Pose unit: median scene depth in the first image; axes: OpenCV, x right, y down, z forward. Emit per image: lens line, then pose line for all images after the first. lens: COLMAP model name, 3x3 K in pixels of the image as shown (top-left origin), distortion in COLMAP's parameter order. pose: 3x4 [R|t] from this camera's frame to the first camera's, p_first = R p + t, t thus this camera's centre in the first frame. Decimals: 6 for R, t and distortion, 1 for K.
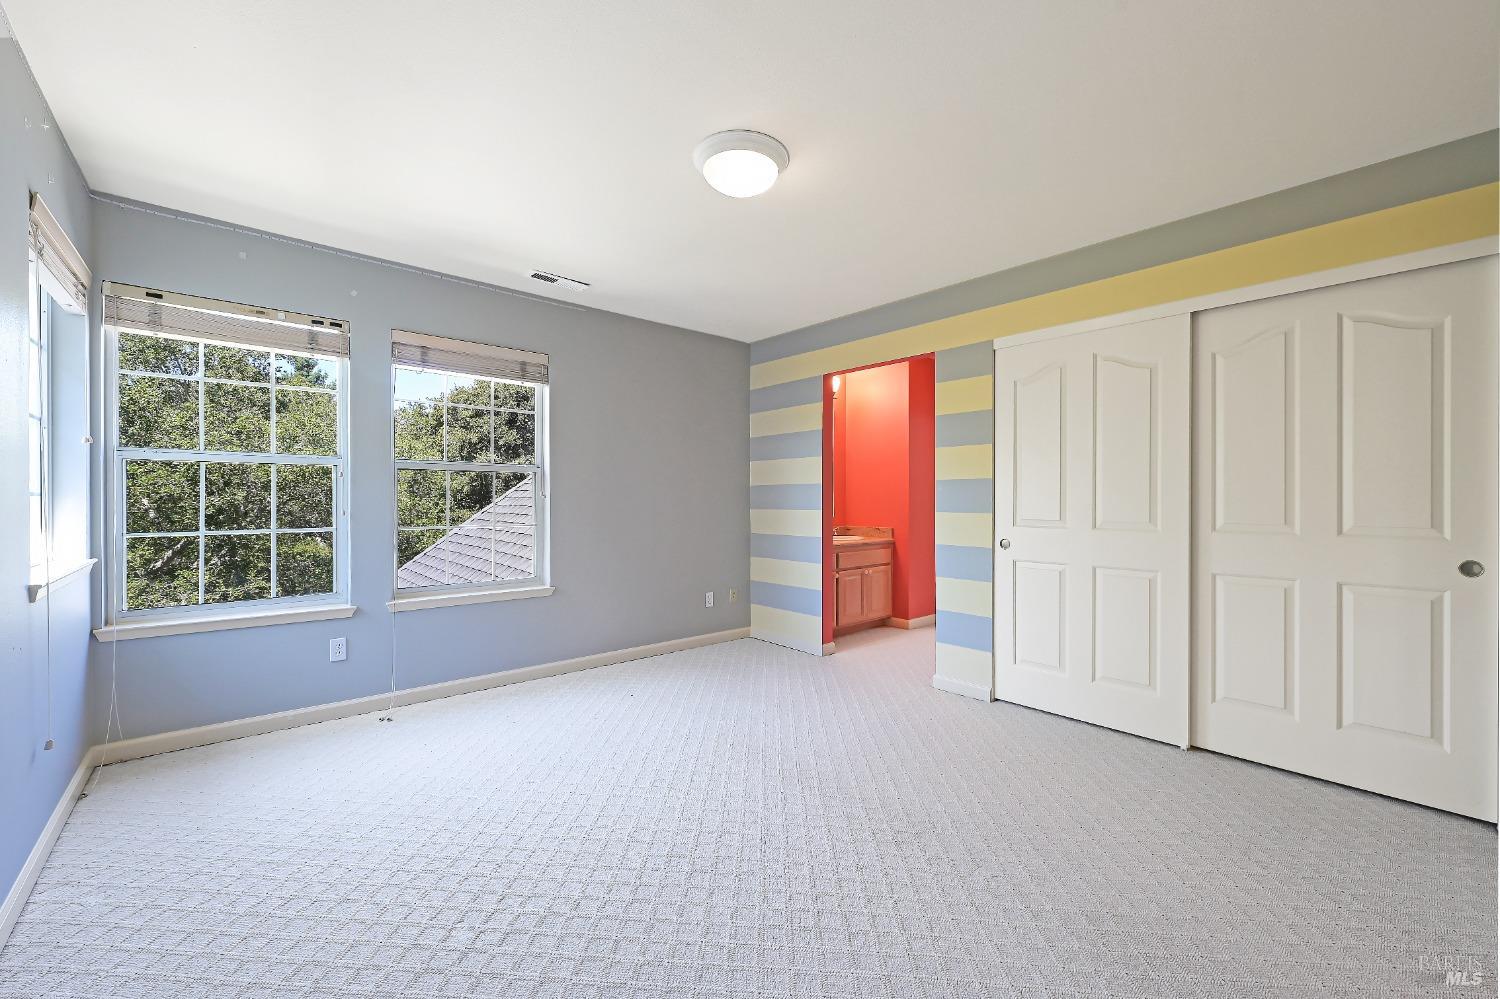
lens RADIAL K [[590.6, 0, 748.2], [0, 590.6, 499.9], [0, 0, 1]] dist [0.000735, -0.000187]
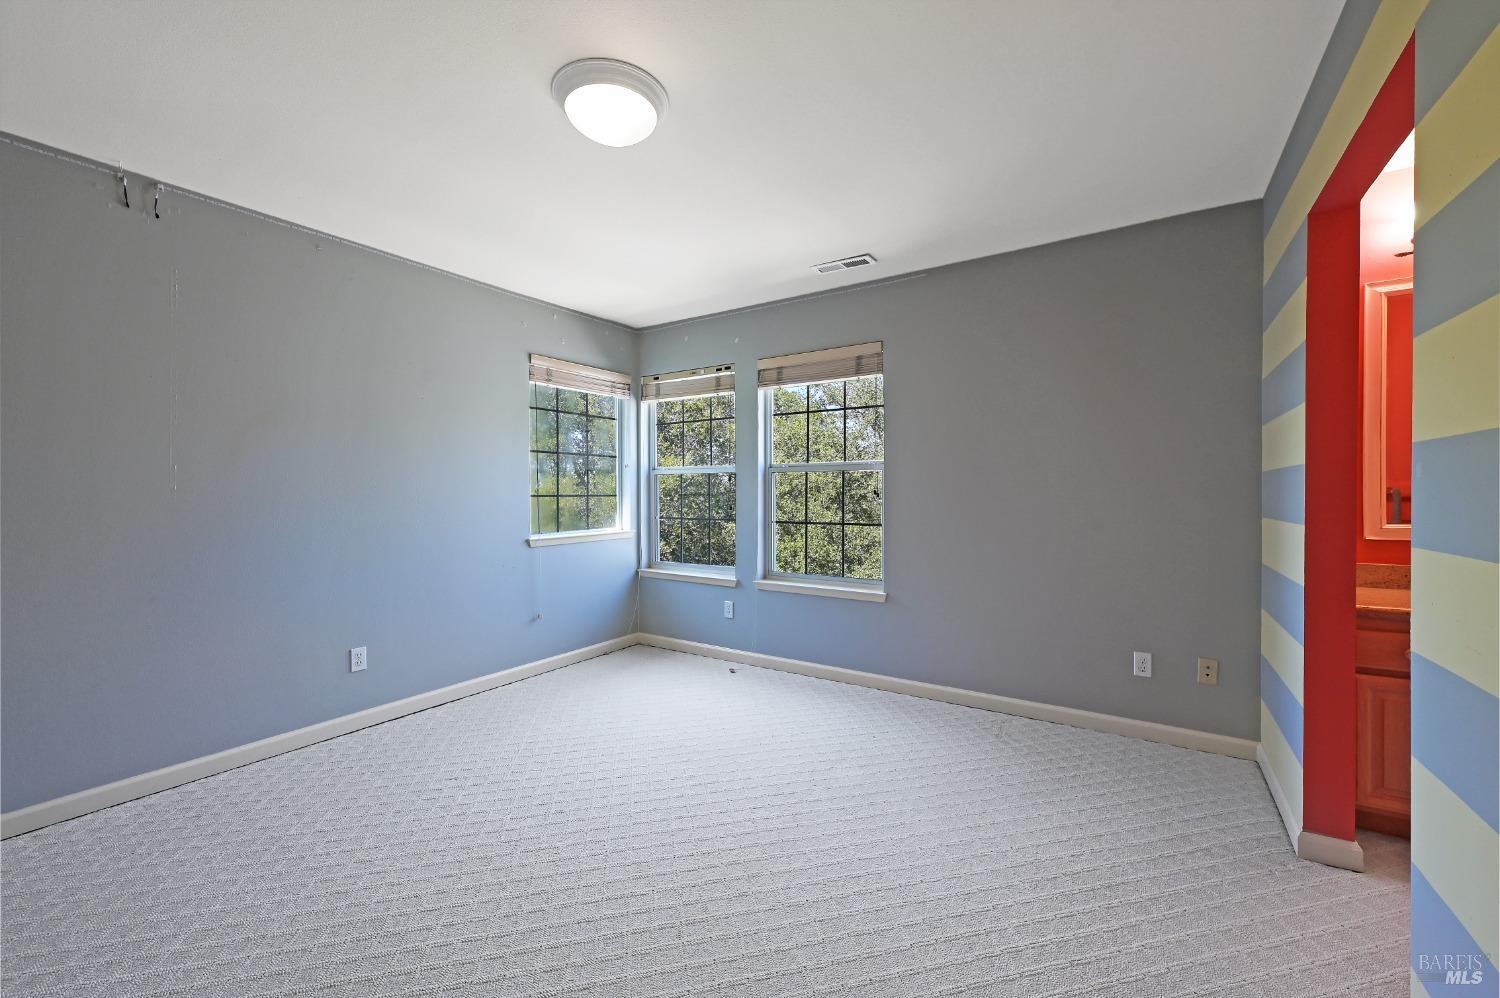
lens RADIAL K [[591.7, 0, 750.6], [0, 591.7, 499.9], [0, 0, 1]] dist [0.000874, -0.000429]
pose [[0.269459, 0.004014, -0.963004, 0.501616], [-0.001791, 0.999992, 0.003667, -0.000754], [0.963010, 0.000736, 0.269464, 0.557747]]
